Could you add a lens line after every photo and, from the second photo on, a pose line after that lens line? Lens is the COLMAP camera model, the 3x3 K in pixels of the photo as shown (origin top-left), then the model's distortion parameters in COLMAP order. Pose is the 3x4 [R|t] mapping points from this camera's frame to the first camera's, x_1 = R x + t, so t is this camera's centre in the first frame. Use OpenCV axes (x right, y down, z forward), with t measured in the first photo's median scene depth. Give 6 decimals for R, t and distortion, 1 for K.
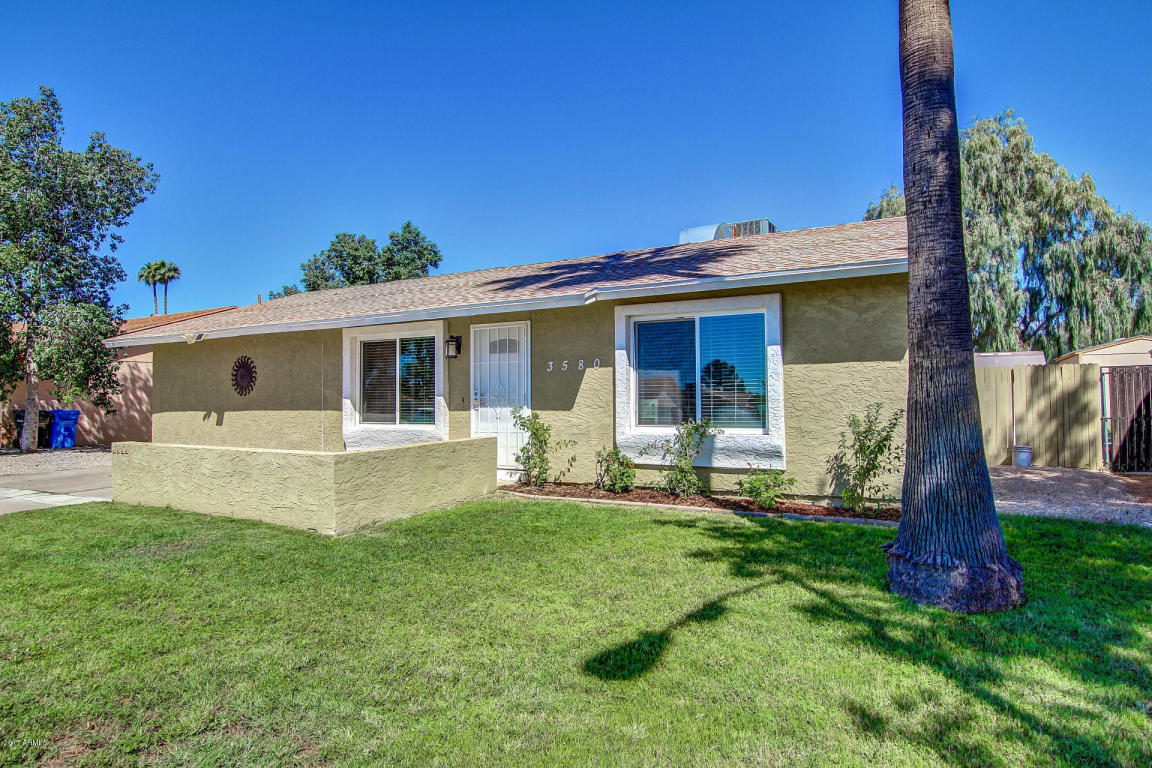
lens RADIAL K [[692.2, 0, 577.6], [0, 692.2, 384.8], [0, 0, 1]] dist [-0.021946, 0.001495]
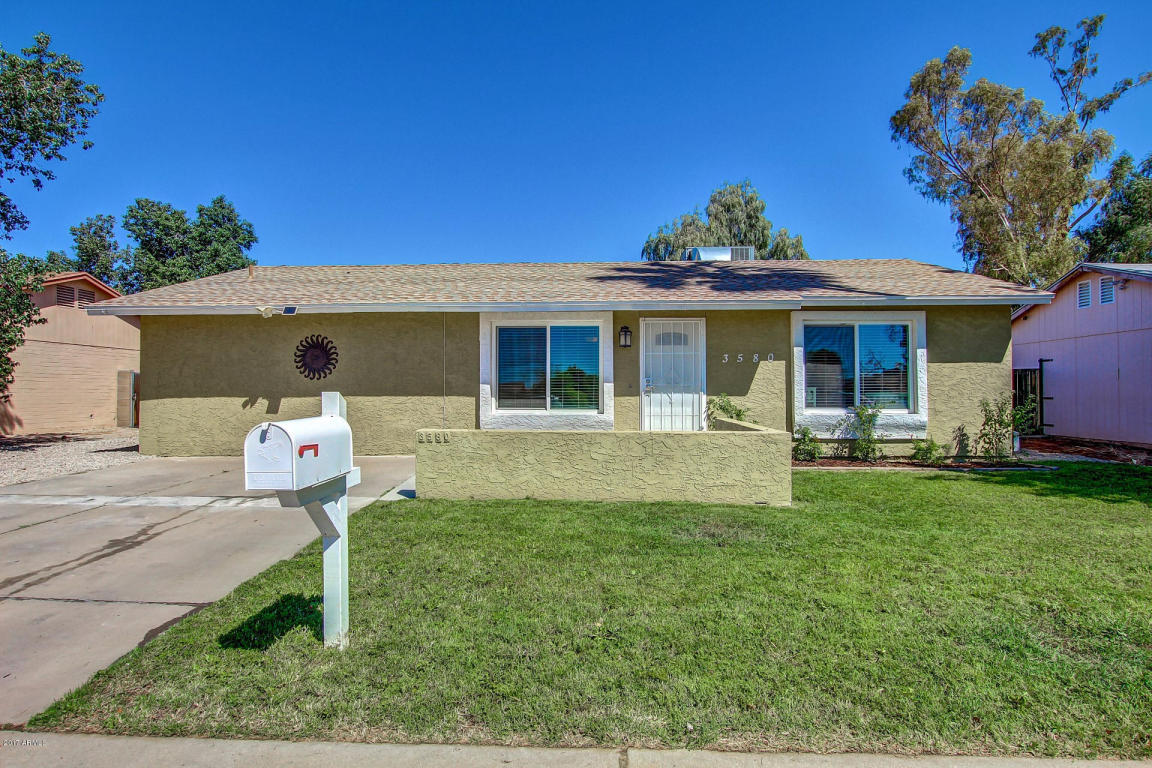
lens RADIAL K [[611.3, 0, 574.8], [0, 611.3, 382.2], [0, 0, 1]] dist [-0.022010, 0.000779]
pose [[0.889711, 0.013479, 0.456325, -0.688111], [-0.017065, 0.999847, 0.003737, 0.013216], [-0.456205, -0.011112, 0.889805, 0.187528]]
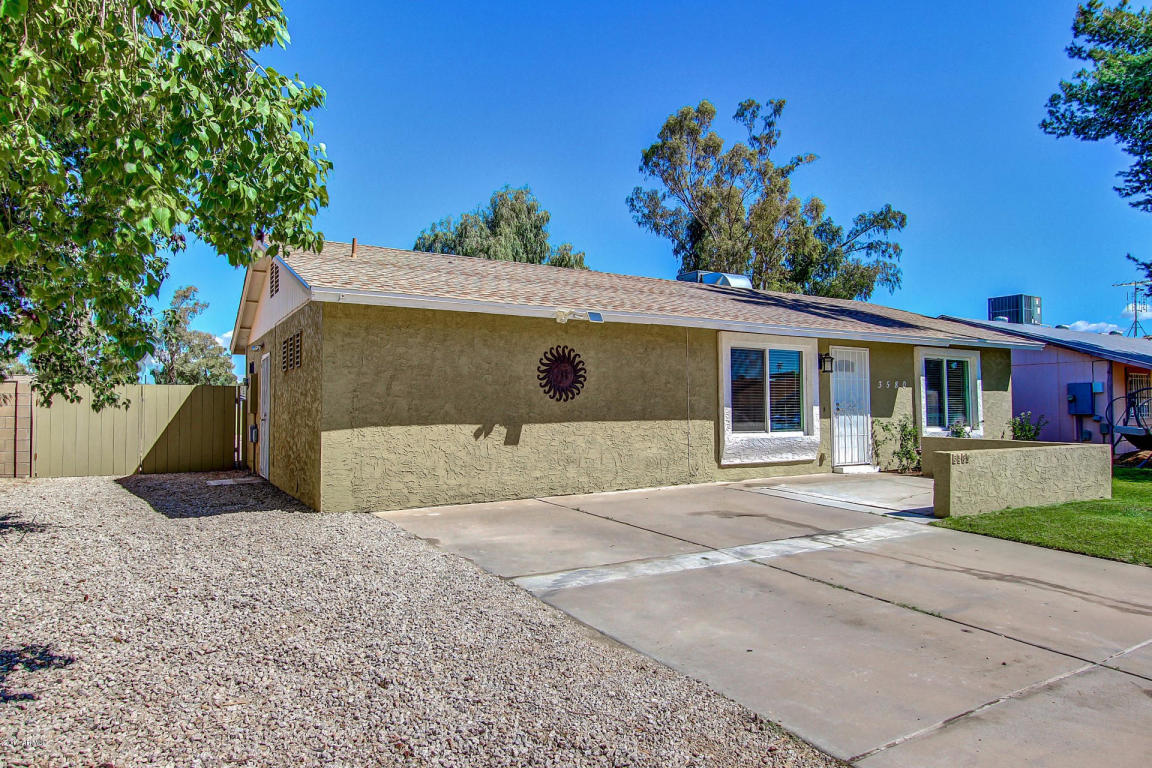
lens RADIAL K [[692.2, 0, 576.8], [0, 692.2, 388.4], [0, 0, 1]] dist [-0.021946, 0.001495]
pose [[0.500663, 0.030640, 0.865100, -1.388392], [-0.024270, 0.999477, -0.021354, 0.022022], [-0.865302, -0.010305, 0.501145, 0.787831]]
